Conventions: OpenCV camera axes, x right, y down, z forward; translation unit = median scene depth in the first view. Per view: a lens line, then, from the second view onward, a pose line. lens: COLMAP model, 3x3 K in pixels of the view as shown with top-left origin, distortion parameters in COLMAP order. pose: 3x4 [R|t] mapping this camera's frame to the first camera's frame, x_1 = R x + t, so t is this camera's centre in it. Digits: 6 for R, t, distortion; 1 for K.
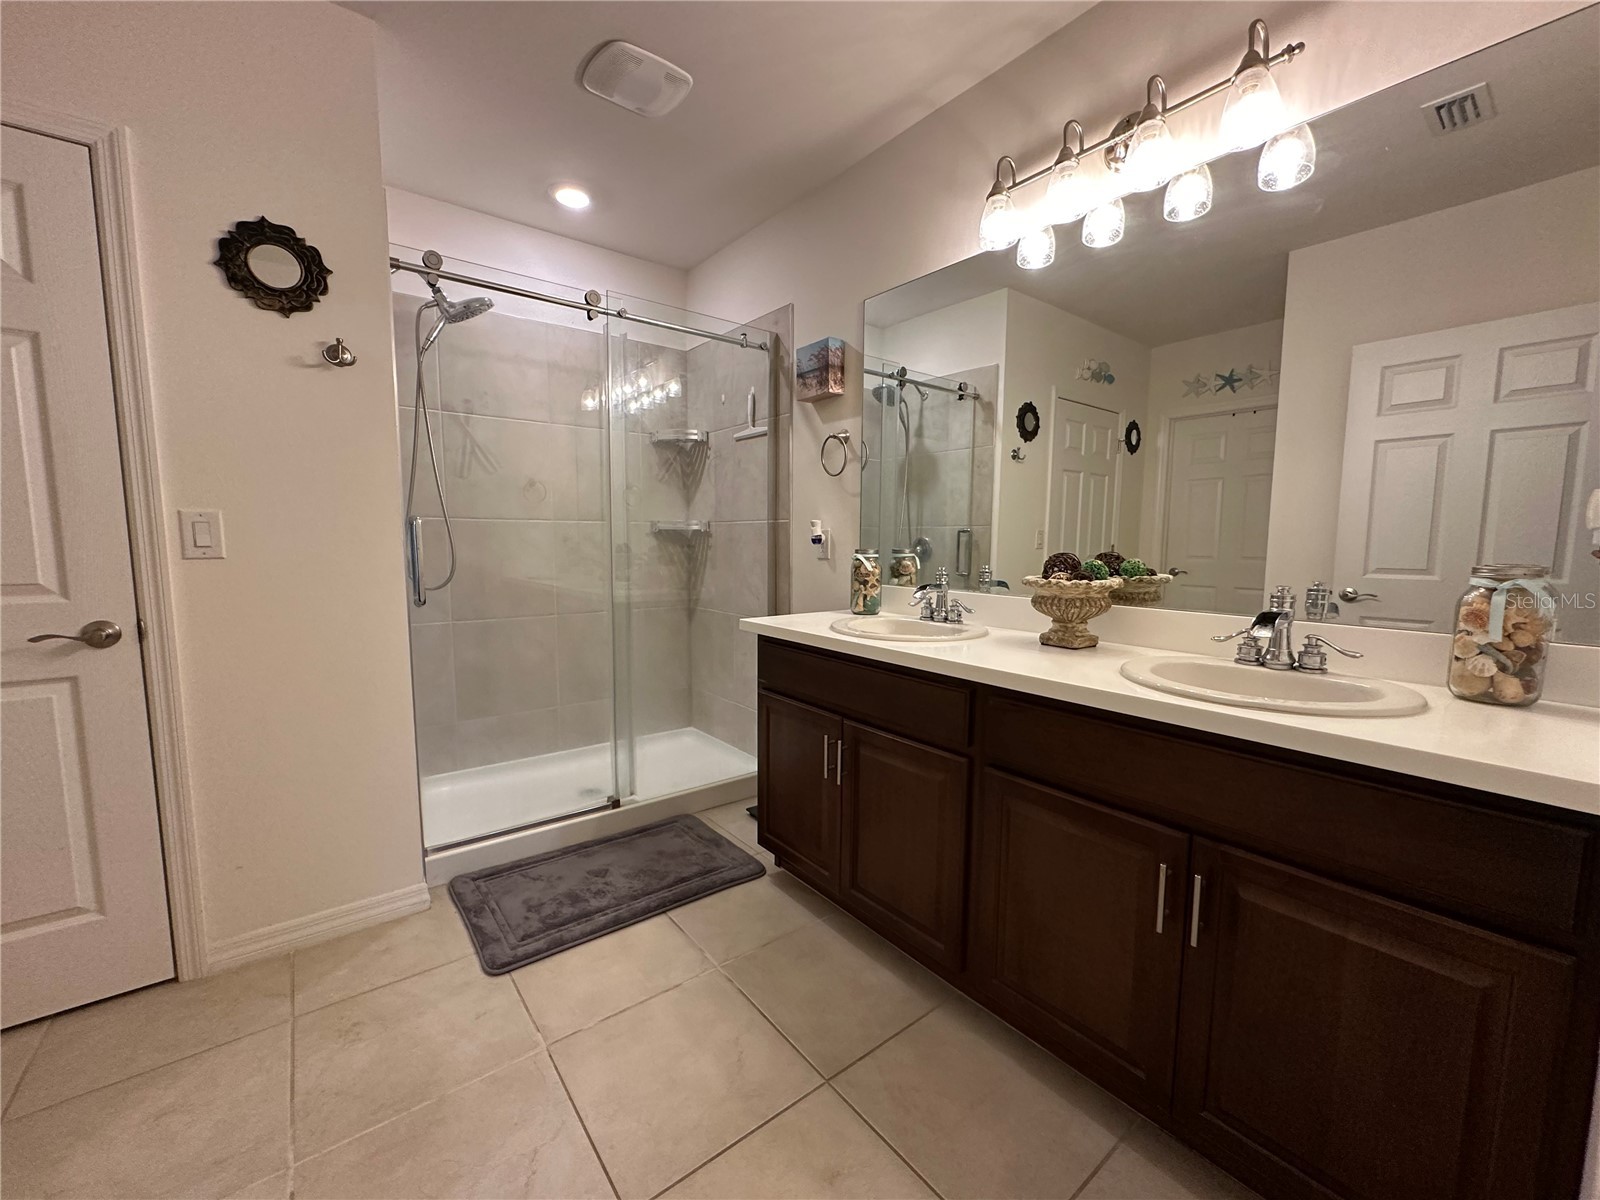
lens RADIAL K [[640.1, 0, 798.8], [0, 640.1, 604.7], [0, 0, 1]] dist [-0.005769, 0.001281]
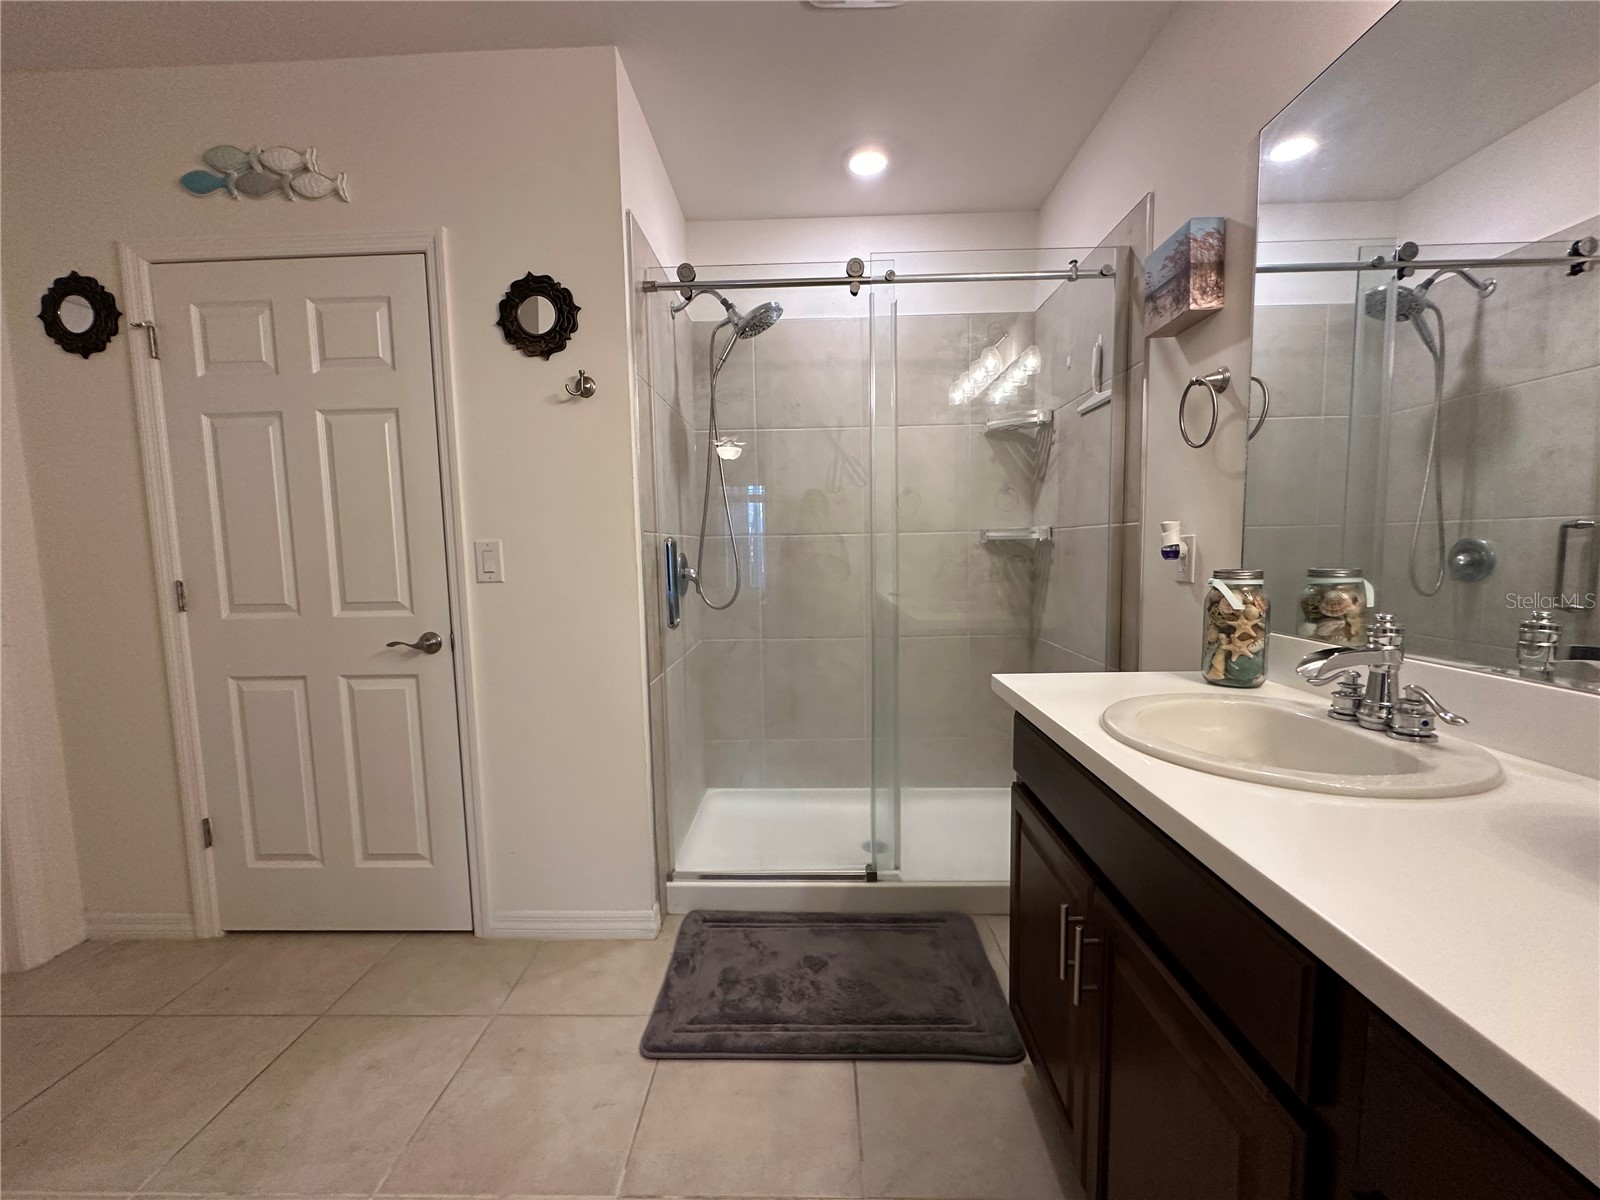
lens RADIAL K [[640.1, 0, 800.6], [0, 640.1, 603.4], [0, 0, 1]] dist [-0.005769, 0.001281]
pose [[0.769698, 0.036119, -0.637386, 0.168761], [-0.042511, 0.999082, 0.005279, -0.044299], [0.636992, 0.023033, 0.770527, 0.321665]]
